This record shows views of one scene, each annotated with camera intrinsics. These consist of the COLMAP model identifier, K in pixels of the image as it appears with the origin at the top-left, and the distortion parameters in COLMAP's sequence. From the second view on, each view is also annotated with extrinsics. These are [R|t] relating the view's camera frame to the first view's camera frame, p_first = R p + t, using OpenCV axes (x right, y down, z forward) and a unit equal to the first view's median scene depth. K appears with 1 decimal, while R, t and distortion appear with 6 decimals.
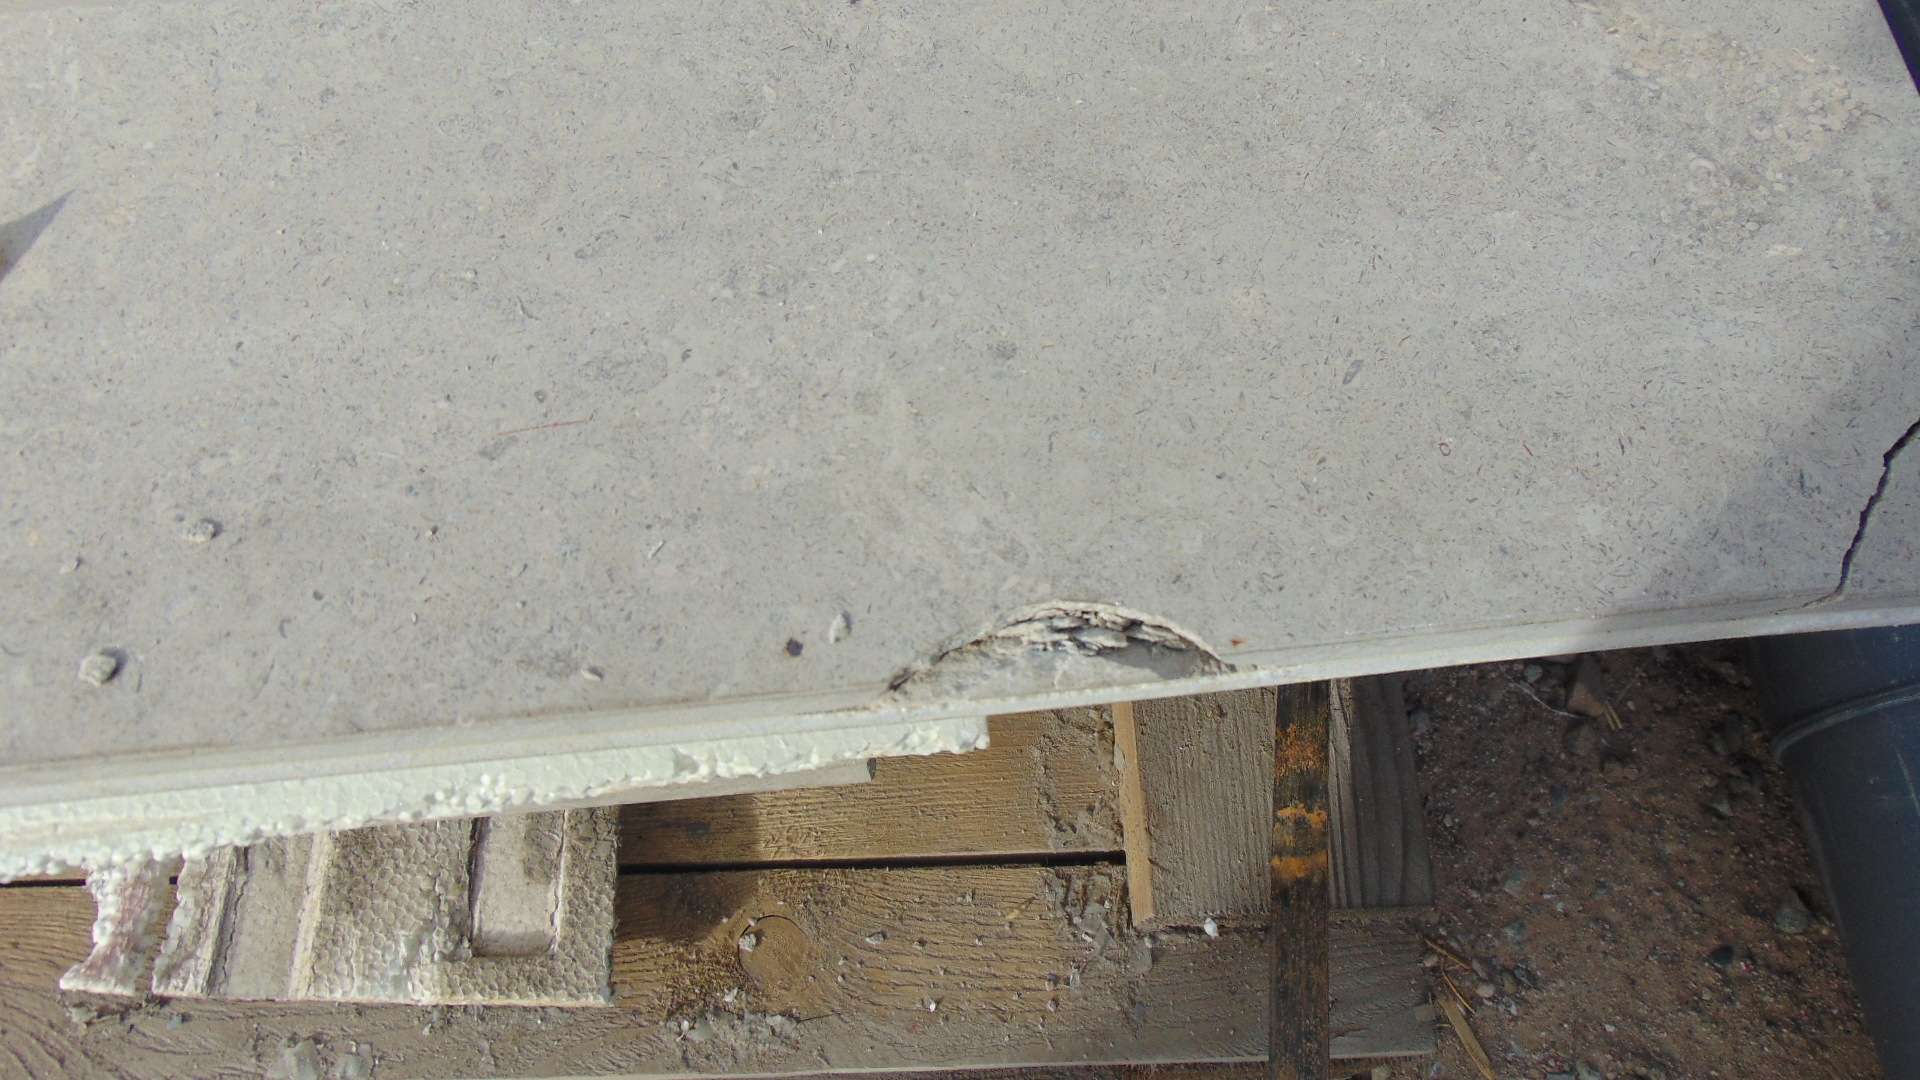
lens RADIAL K [[1407.0, 0, 970.7], [0, 1407.0, 452.6], [0, 0, 1]] dist [-0.049966, 0.060603]
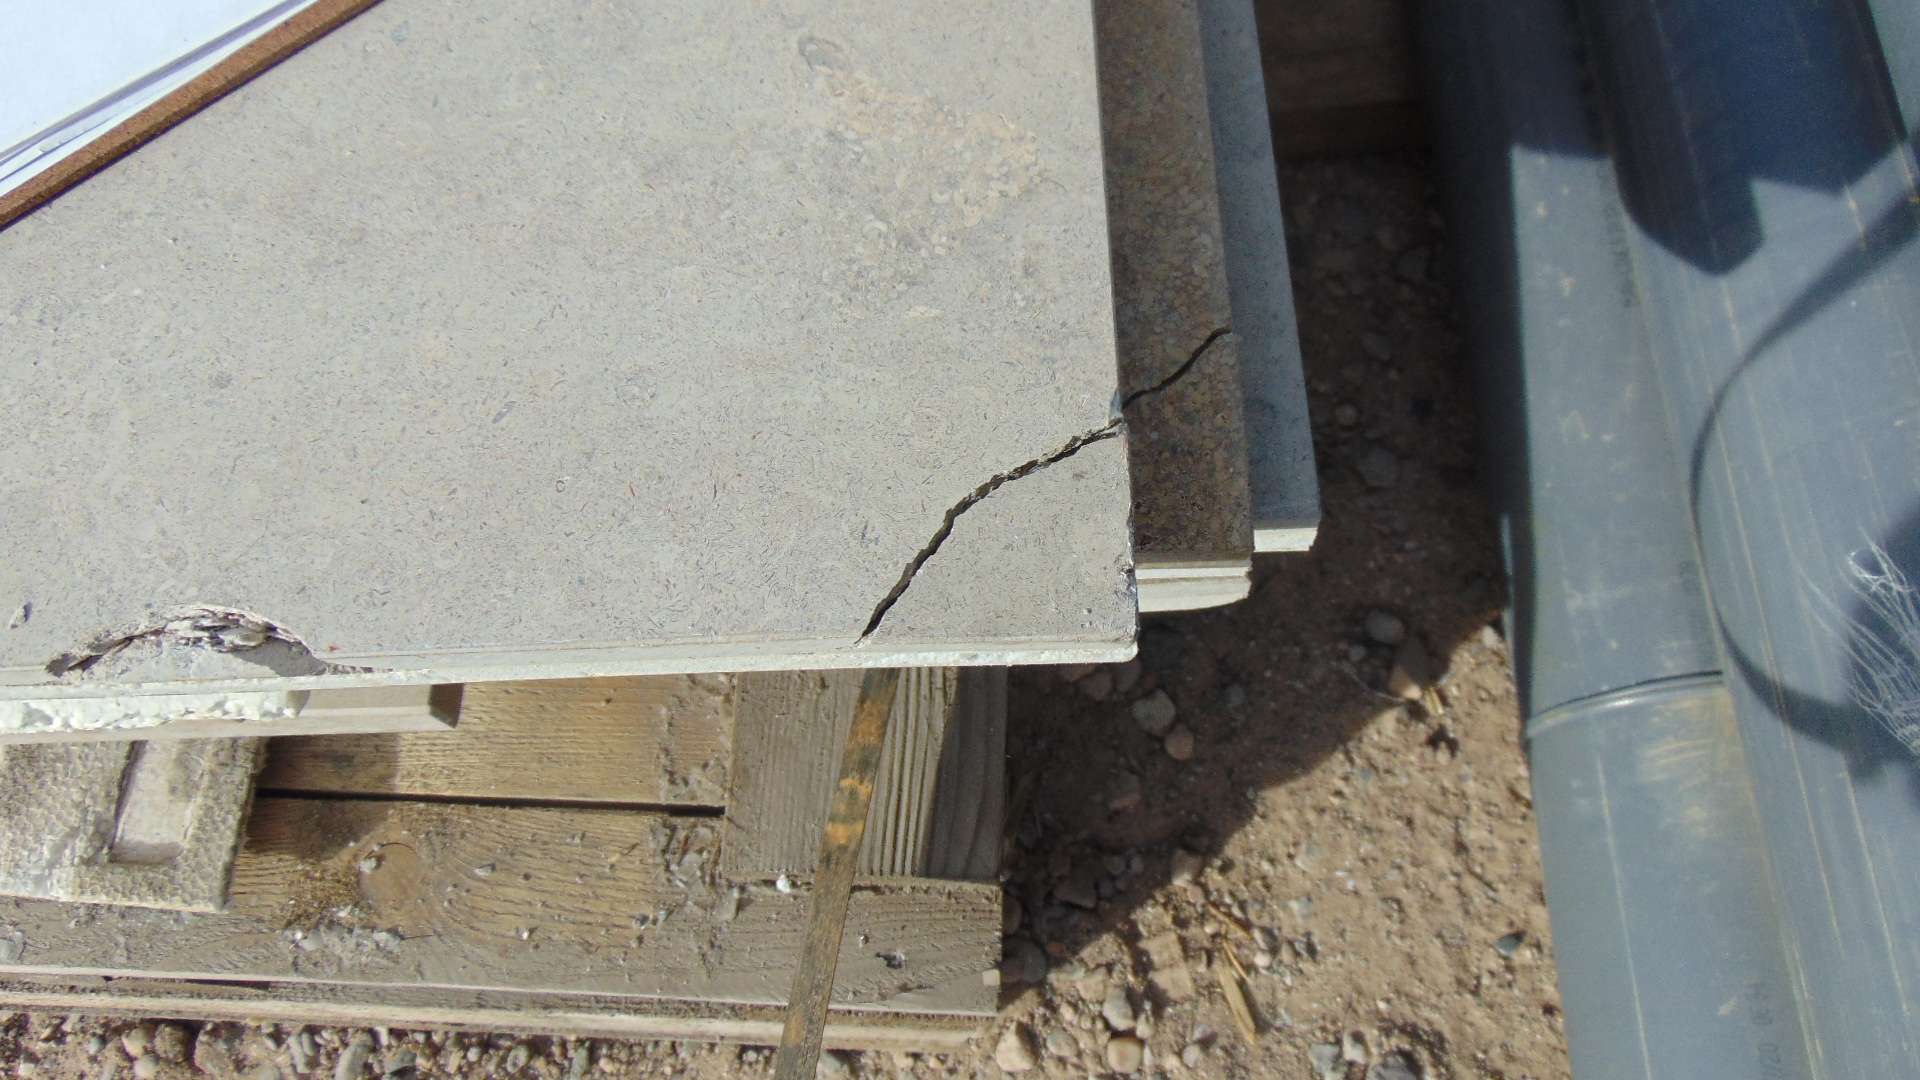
lens RADIAL K [[1407.0, 0, 970.7], [0, 1407.0, 452.6], [0, 0, 1]] dist [-0.049966, 0.060603]
pose [[0.995108, 0.043804, -0.088556, 0.678818], [-0.039416, 0.997935, 0.050712, -0.088105], [0.090595, -0.046973, 0.994779, -0.072740]]
